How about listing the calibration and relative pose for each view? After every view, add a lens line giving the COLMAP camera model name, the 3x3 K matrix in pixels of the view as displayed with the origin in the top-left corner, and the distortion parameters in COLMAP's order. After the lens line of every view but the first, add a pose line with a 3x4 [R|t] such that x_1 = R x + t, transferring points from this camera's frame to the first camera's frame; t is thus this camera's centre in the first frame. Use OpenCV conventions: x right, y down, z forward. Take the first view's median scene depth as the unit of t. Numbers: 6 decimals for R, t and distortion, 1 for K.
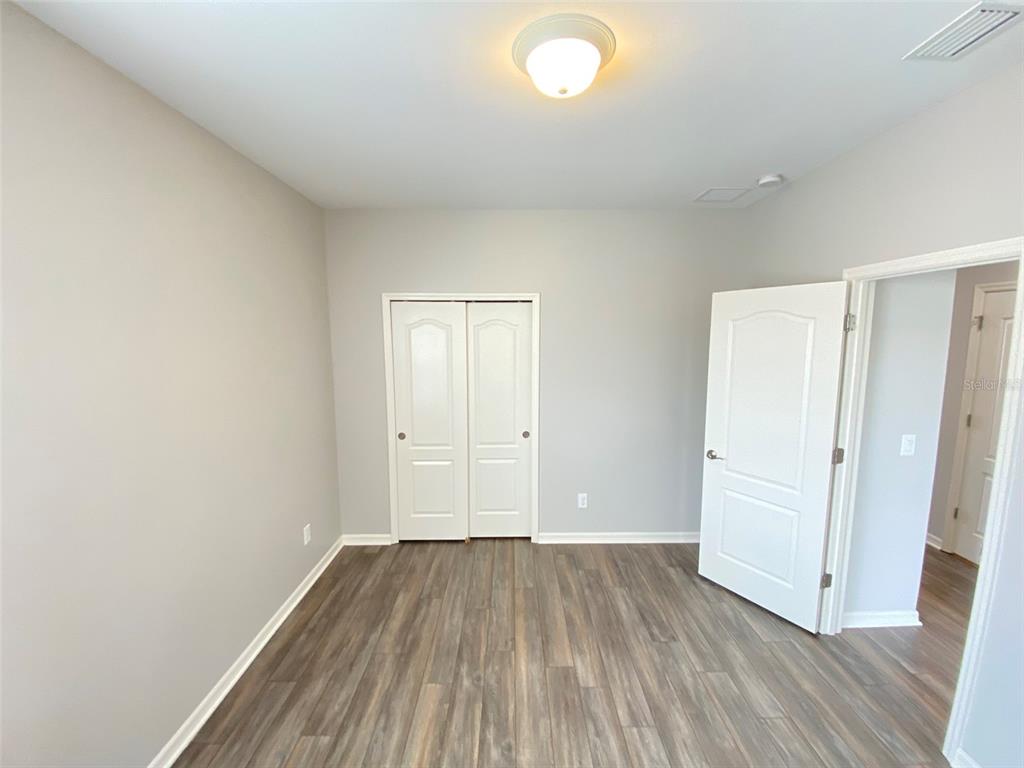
lens RADIAL K [[421.5, 0, 514.5], [0, 421.5, 386.2], [0, 0, 1]] dist [0.027179, -0.020697]
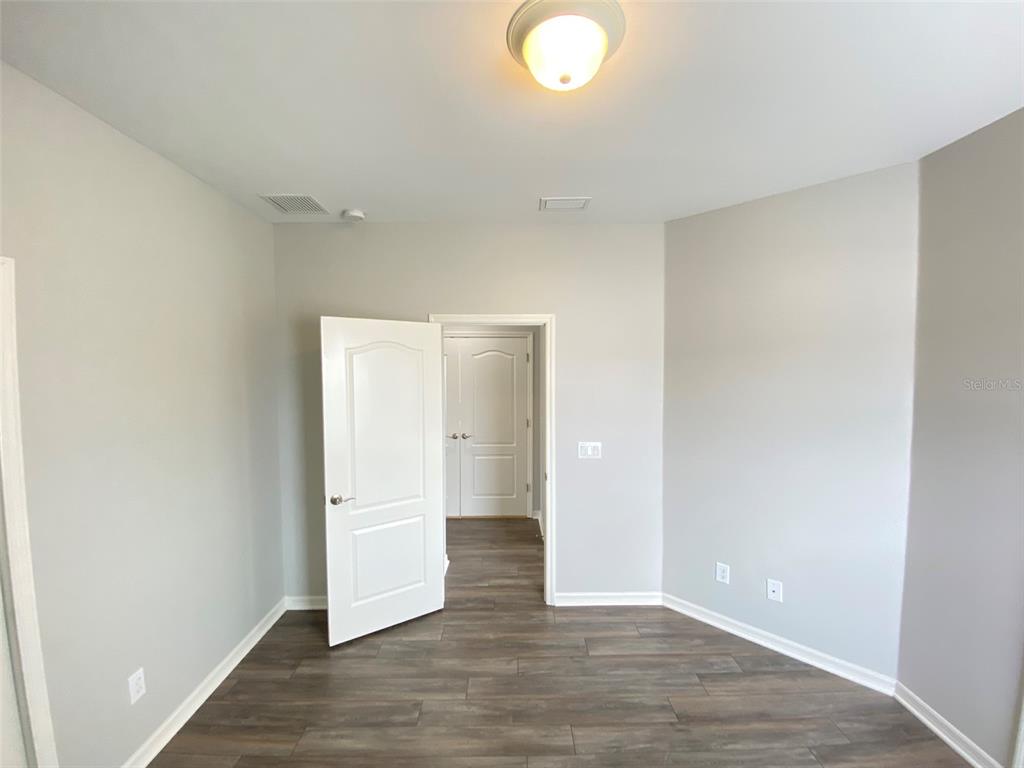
lens RADIAL K [[421.5, 0, 514.5], [0, 421.5, 386.2], [0, 0, 1]] dist [0.027179, -0.020697]
pose [[-0.004207, -0.048181, 0.998830, -0.472893], [0.123114, 0.991215, 0.048333, -0.080013], [-0.992384, 0.123173, 0.001762, 0.709249]]
